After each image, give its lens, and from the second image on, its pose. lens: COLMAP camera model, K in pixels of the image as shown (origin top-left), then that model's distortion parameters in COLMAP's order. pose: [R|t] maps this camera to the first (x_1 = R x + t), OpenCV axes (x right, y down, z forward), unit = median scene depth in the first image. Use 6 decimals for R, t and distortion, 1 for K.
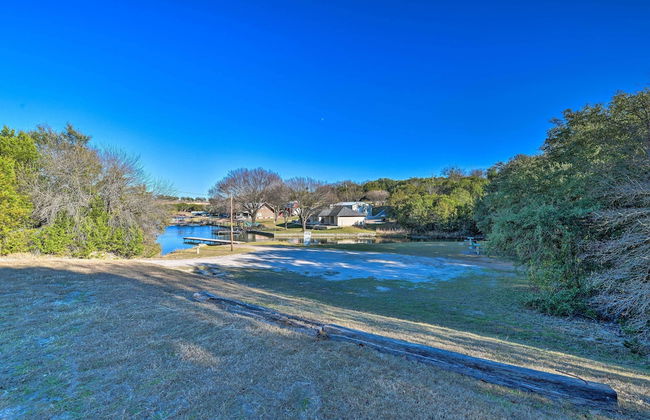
lens RADIAL K [[321.2, 0, 325.0], [0, 321.2, 210.0], [0, 0, 1]] dist [-0.000306, -0.028957]
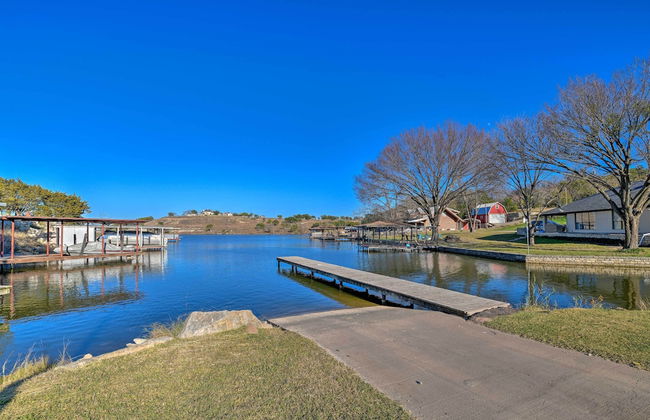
lens RADIAL K [[270.1, 0, 325.0], [0, 270.1, 210.0], [0, 0, 1]] dist [0.000121, 0.000023]
pose [[0.874730, -0.039801, -0.482973, -0.126141], [-0.000510, 0.996545, -0.083047, 0.030230], [0.484610, 0.072890, 0.871688, 0.408081]]
